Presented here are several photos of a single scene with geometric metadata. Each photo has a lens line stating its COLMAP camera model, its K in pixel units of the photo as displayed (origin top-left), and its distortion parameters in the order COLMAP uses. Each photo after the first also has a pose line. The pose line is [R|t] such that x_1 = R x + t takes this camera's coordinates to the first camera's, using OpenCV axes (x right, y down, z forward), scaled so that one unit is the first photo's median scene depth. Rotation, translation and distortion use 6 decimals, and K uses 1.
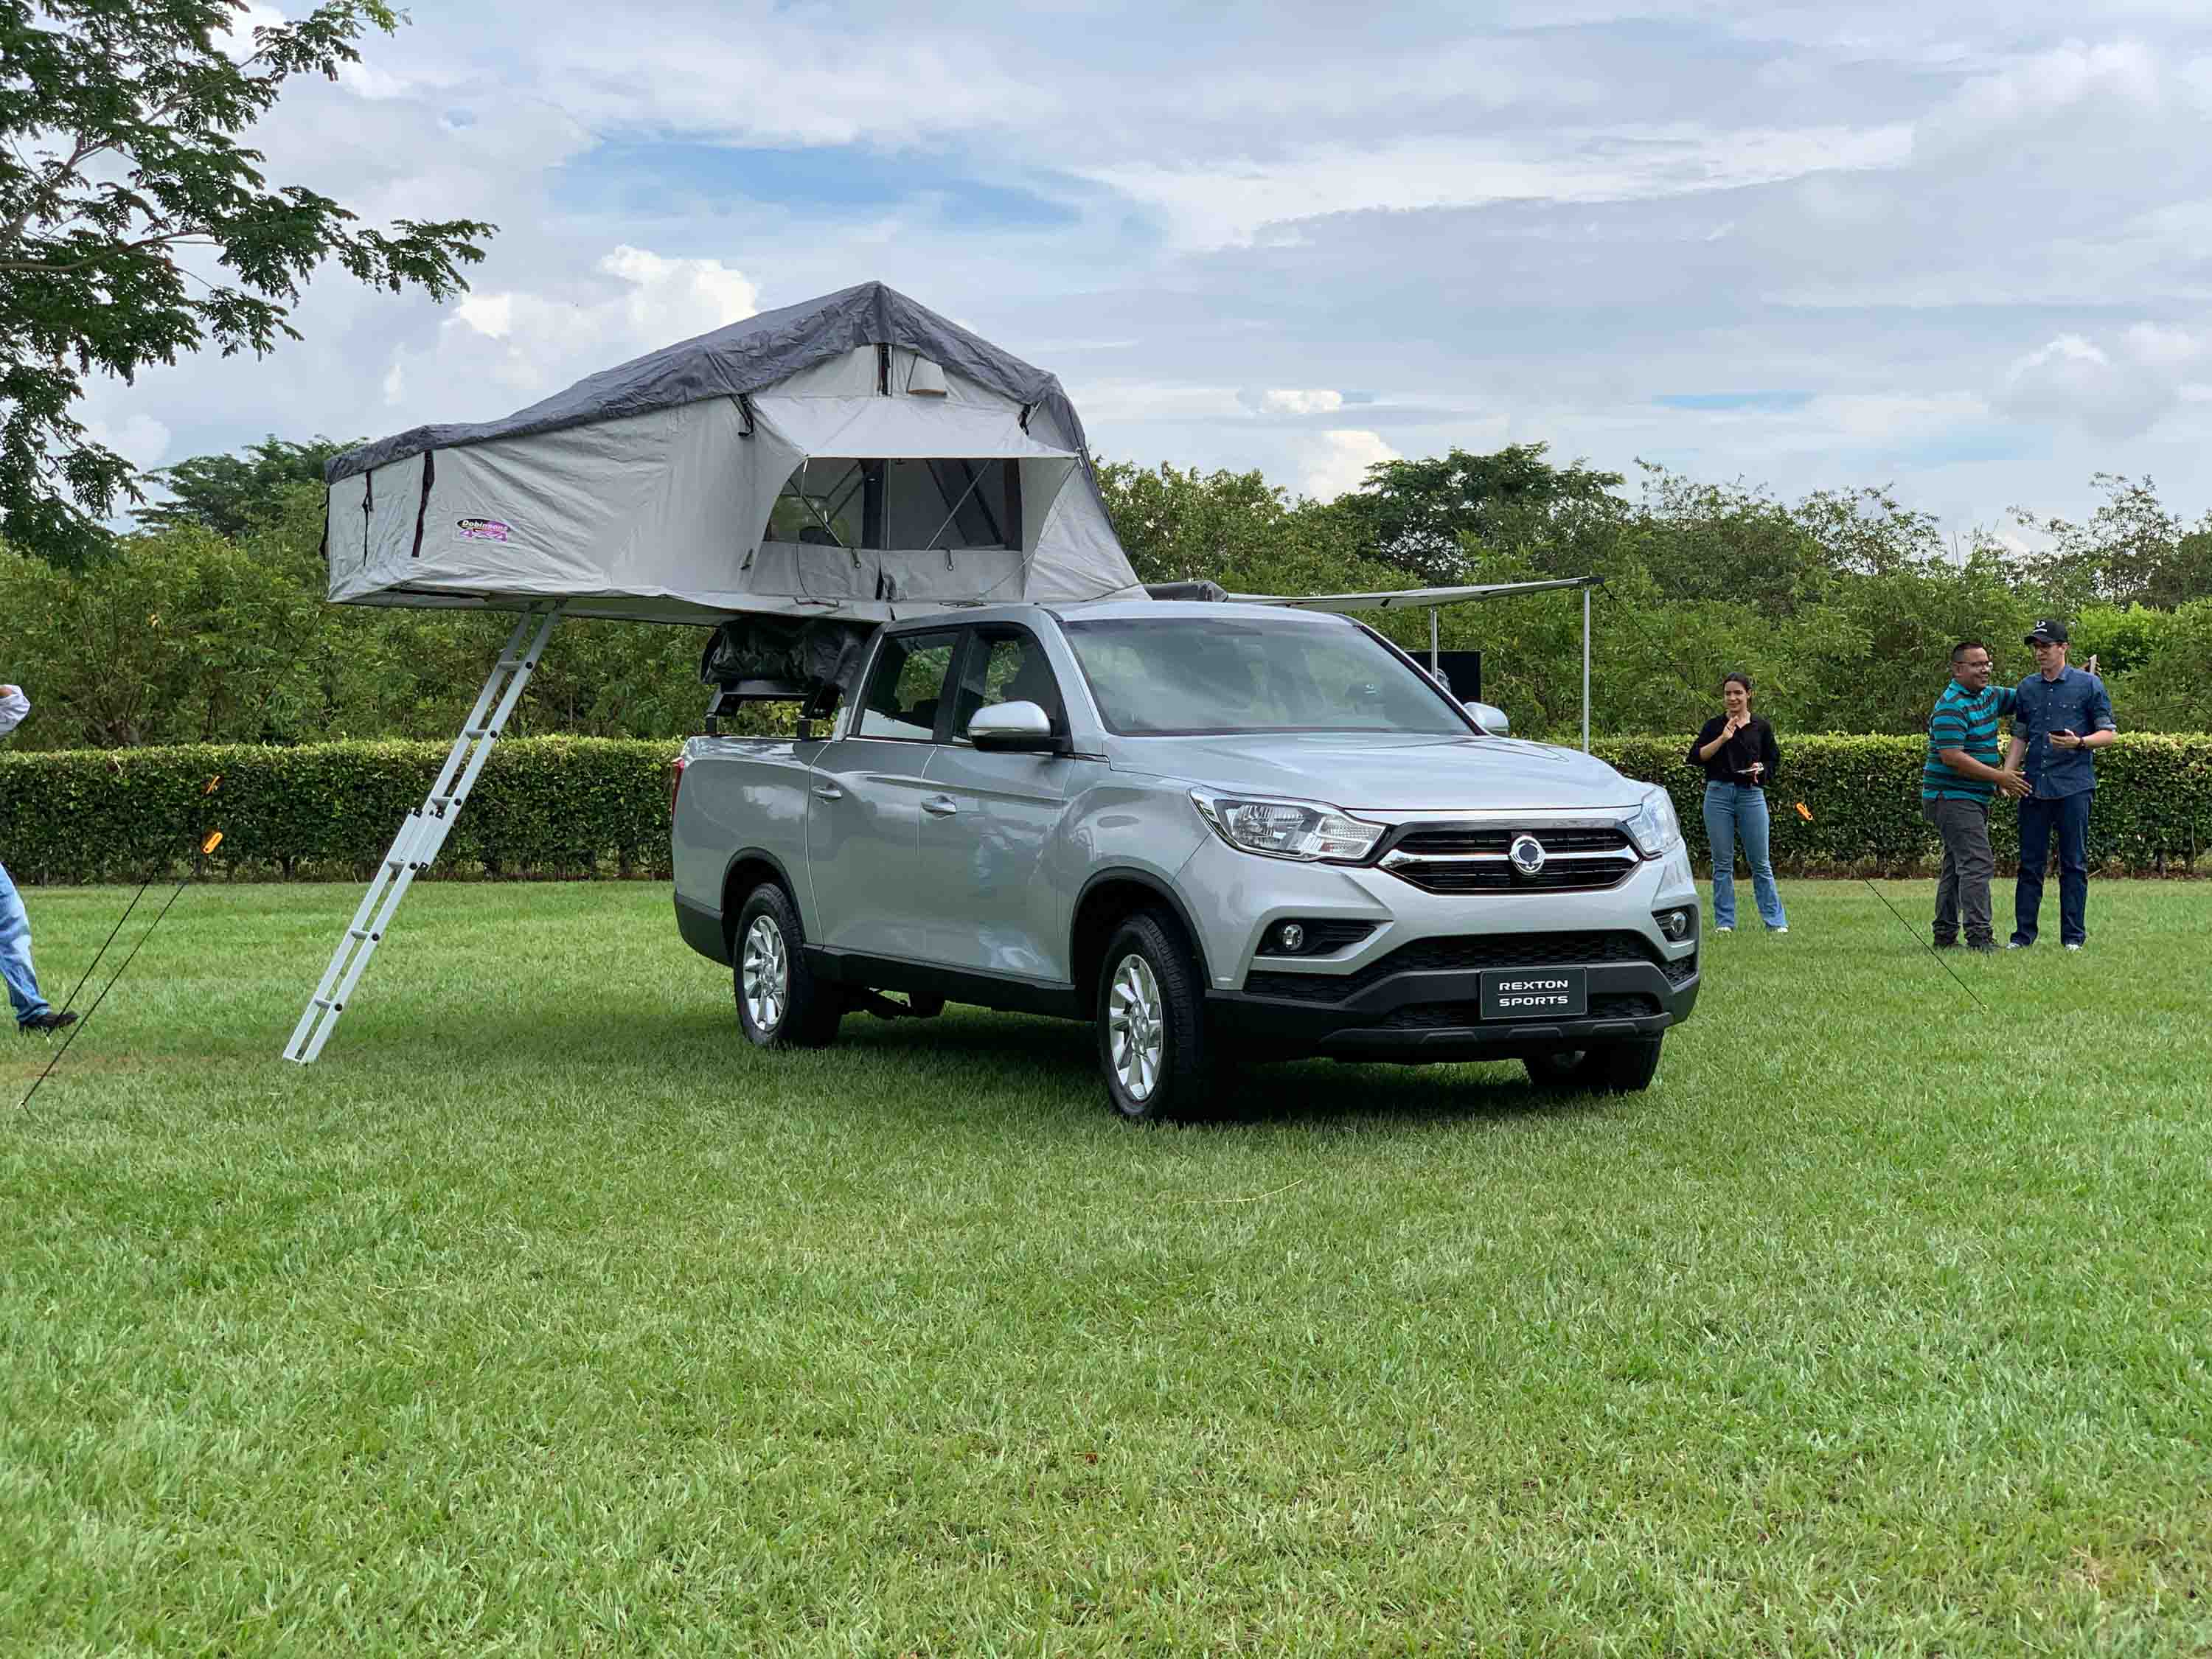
lens RADIAL K [[3389.0, 0, 1106.0], [0, 3389.0, 829.5], [0, 0, 1]] dist [-0.009778, 0.201850]
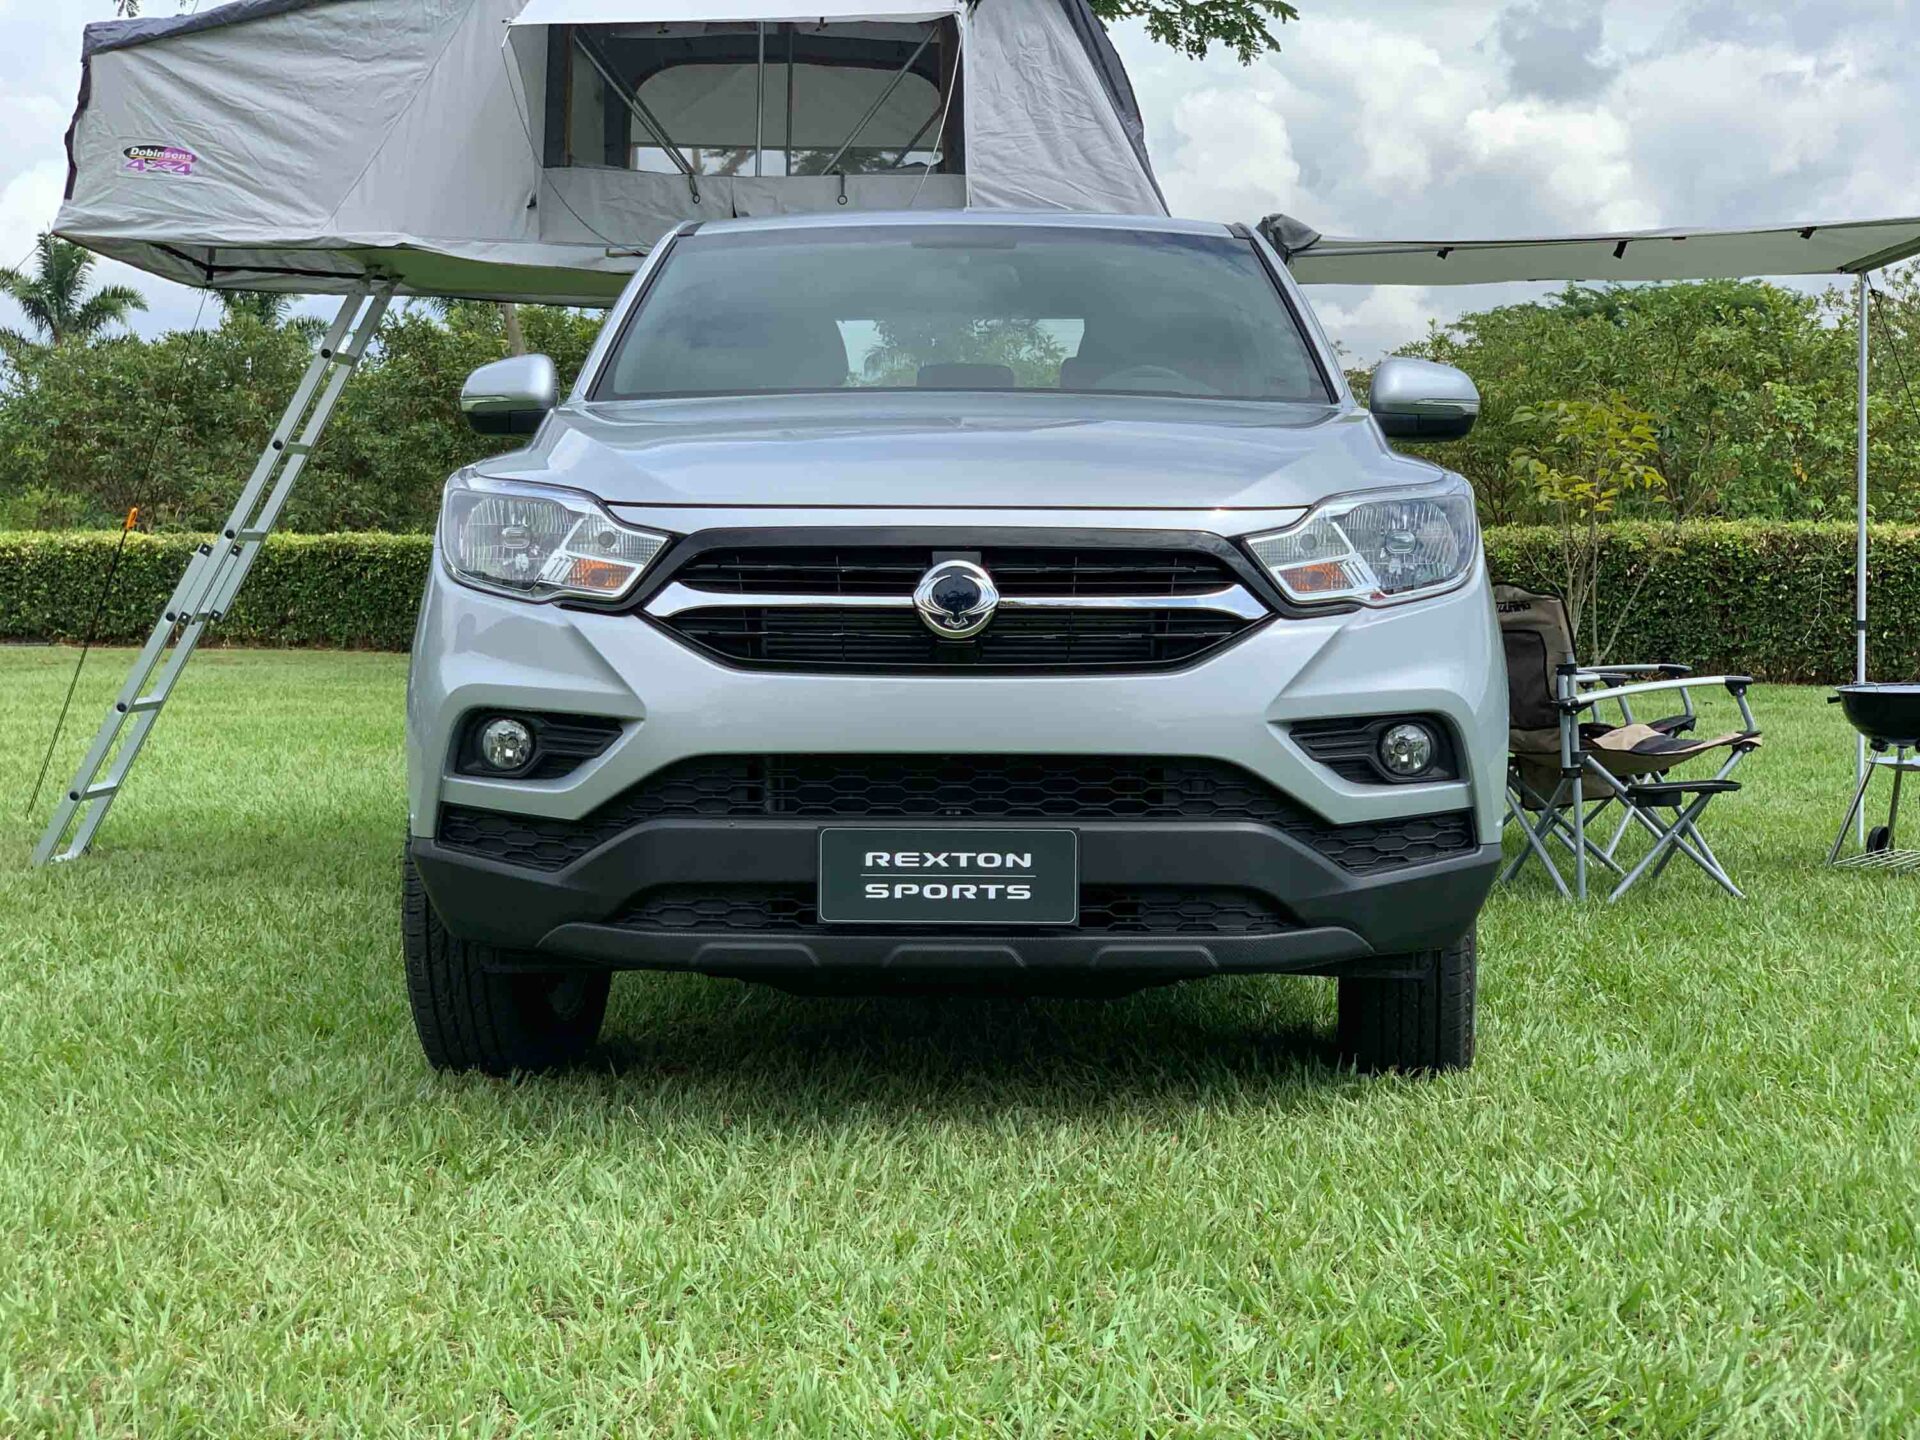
lens RADIAL K [[2941.7, 0, 960.0], [0, 2941.7, 720.0], [0, 0, 1]] dist [-0.009778, 0.201850]
pose [[0.887775, 0.030519, -0.459265, 0.322231], [-0.018232, 0.999348, 0.031165, 0.011928], [0.459916, -0.019294, 0.887753, 0.613545]]
